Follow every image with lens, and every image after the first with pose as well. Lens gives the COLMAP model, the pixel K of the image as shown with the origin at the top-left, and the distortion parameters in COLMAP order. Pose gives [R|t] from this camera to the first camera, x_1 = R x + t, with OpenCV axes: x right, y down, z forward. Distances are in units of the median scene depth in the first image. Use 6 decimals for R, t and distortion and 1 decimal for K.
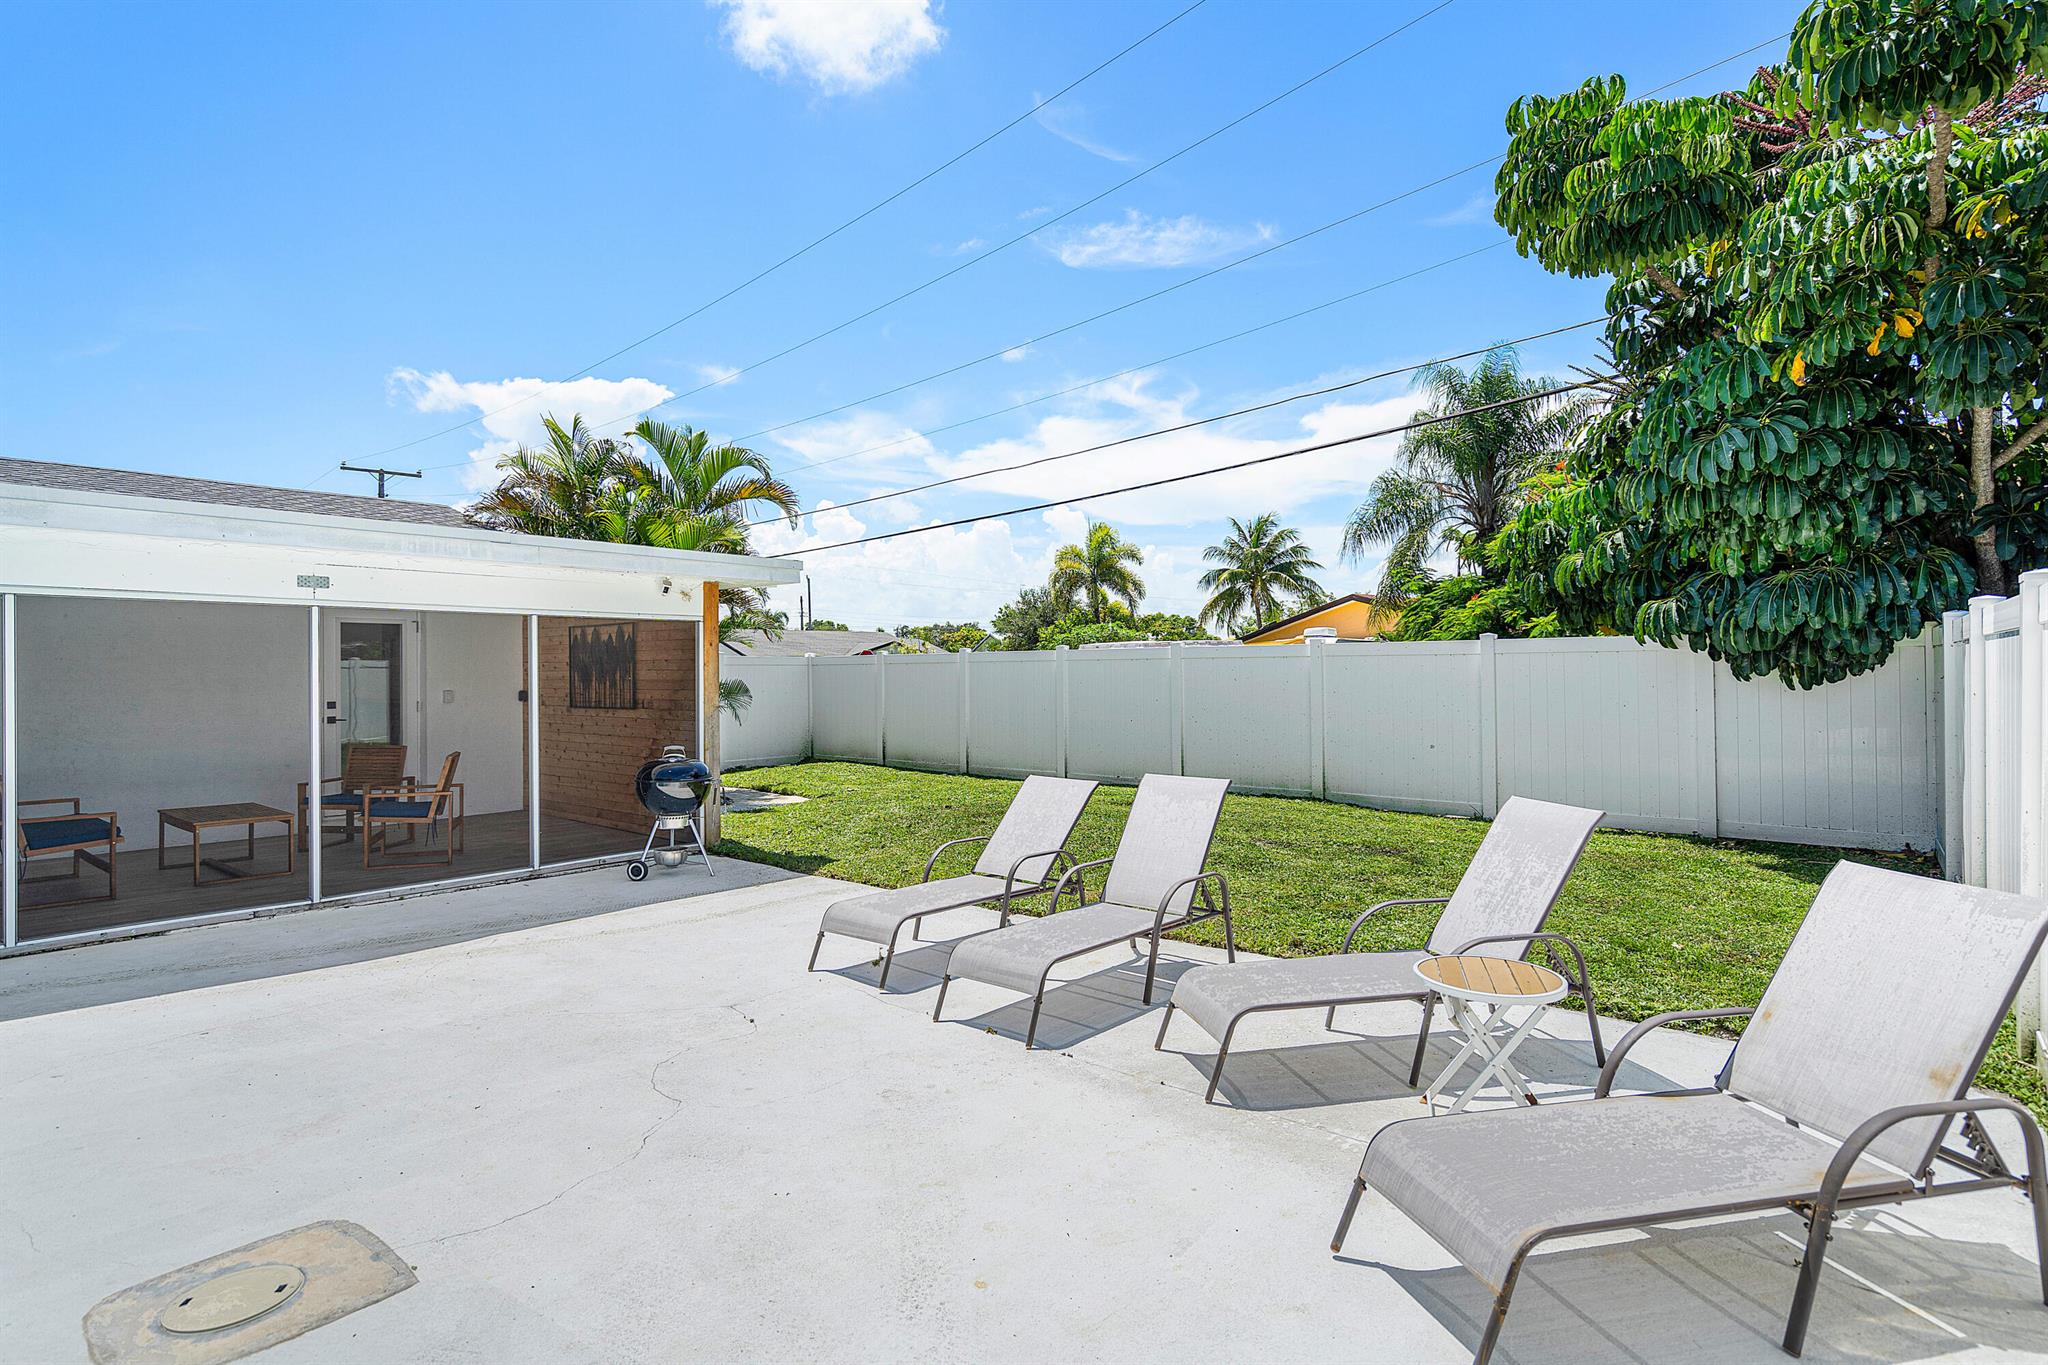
lens RADIAL K [[1020.0, 0, 1020.0], [0, 1020.0, 672.8], [0, 0, 1]] dist [0.003843, -0.000235]
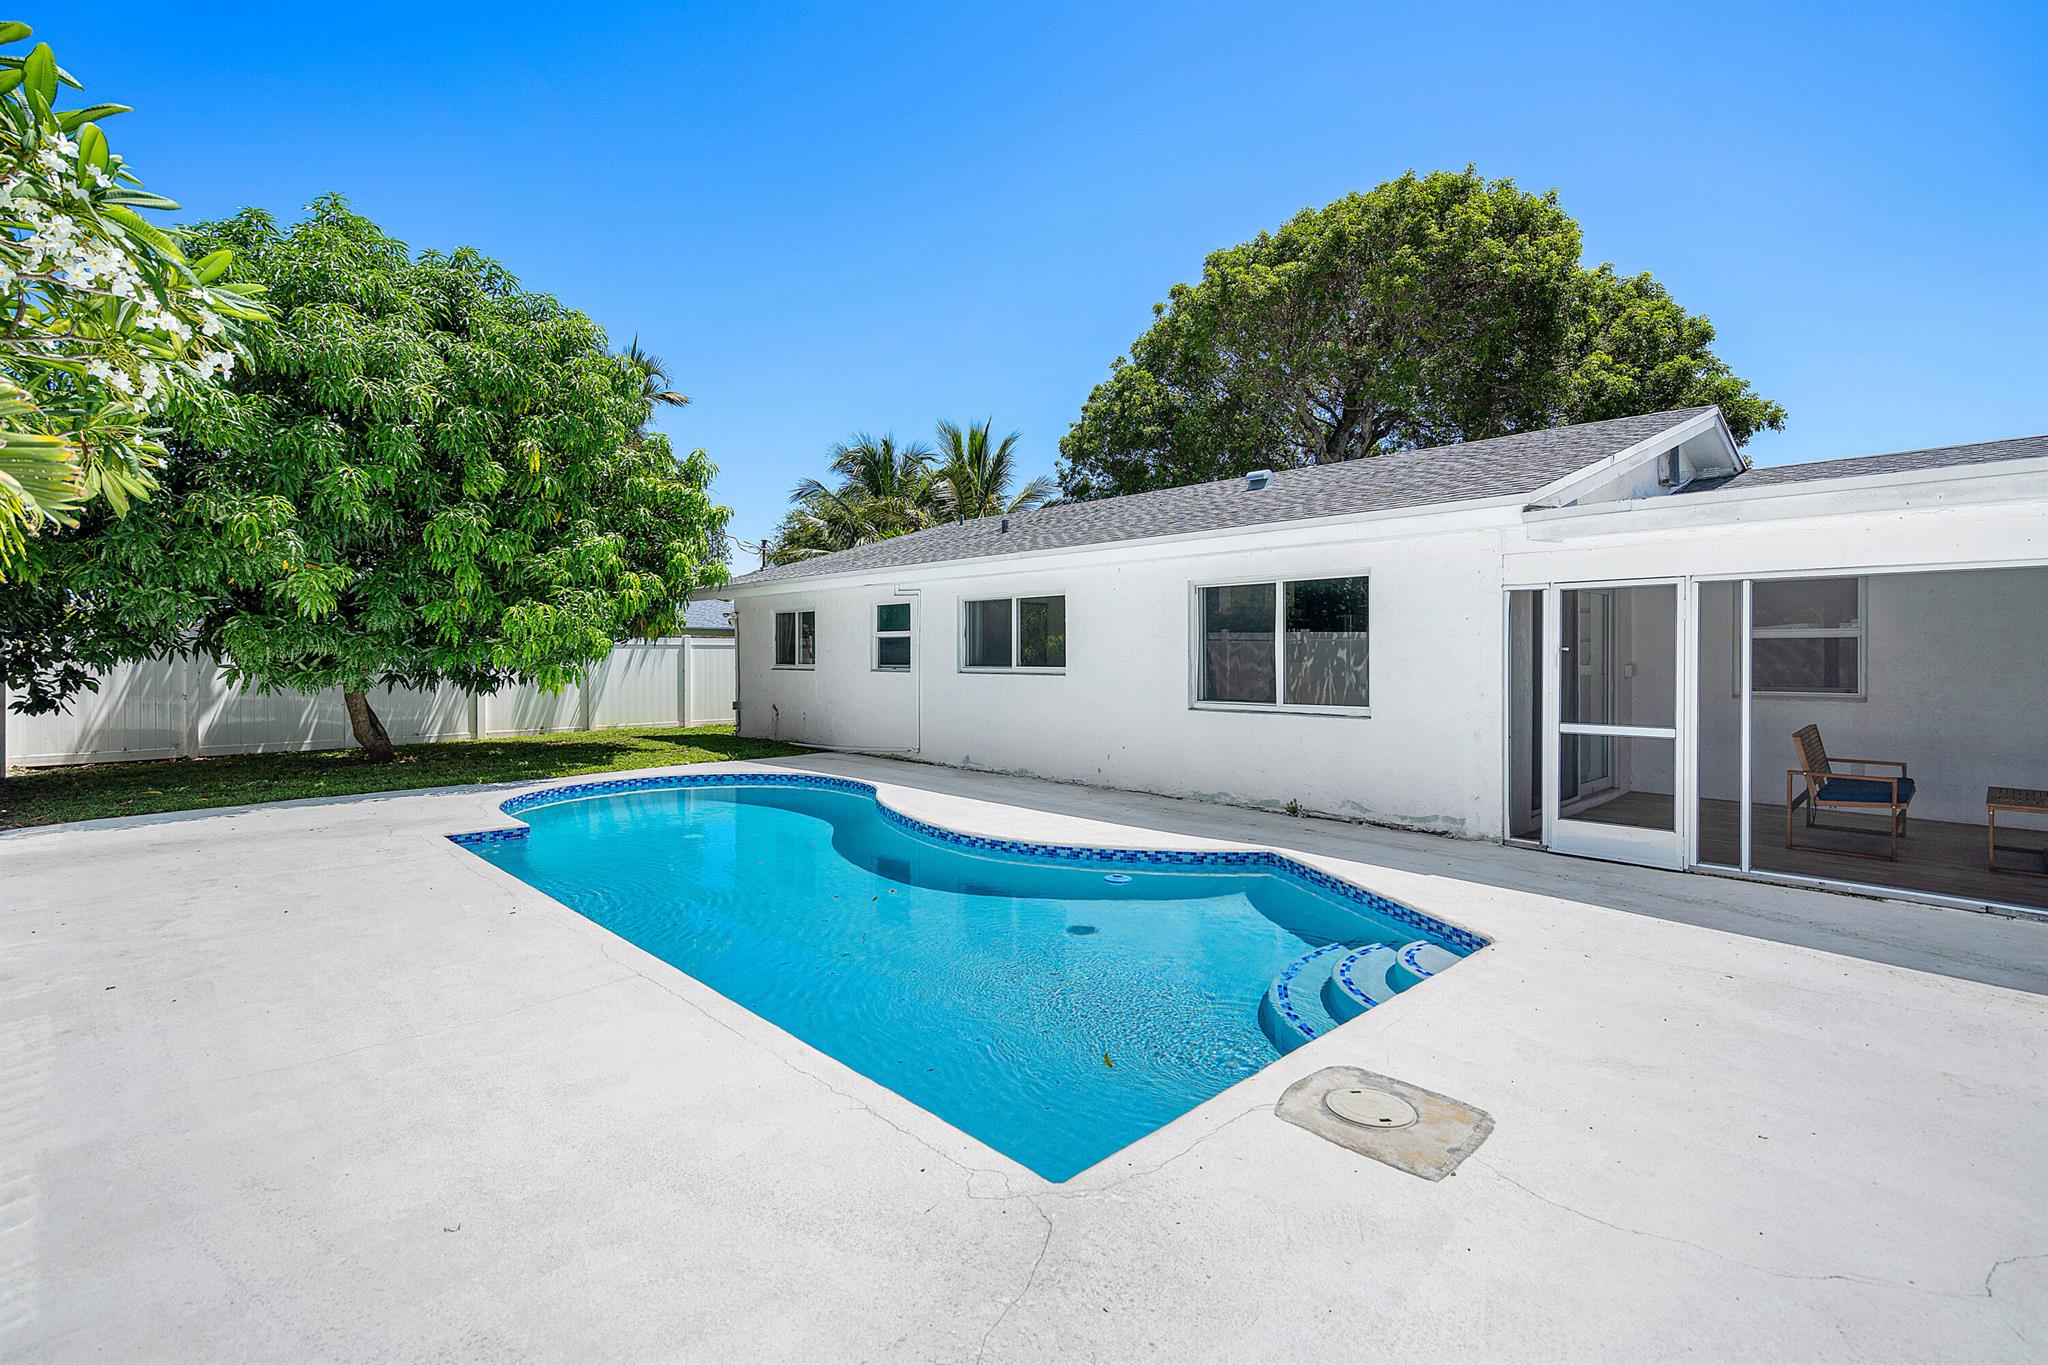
lens RADIAL K [[933.1, 0, 1023.9], [0, 933.1, 640.5], [0, 0, 1]] dist [0.007726, 0.000107]
pose [[-0.100140, -0.008593, -0.994936, 0.126682], [-0.001659, 0.999963, -0.008469, 0.003681], [0.994972, 0.000803, -0.100151, 0.166683]]
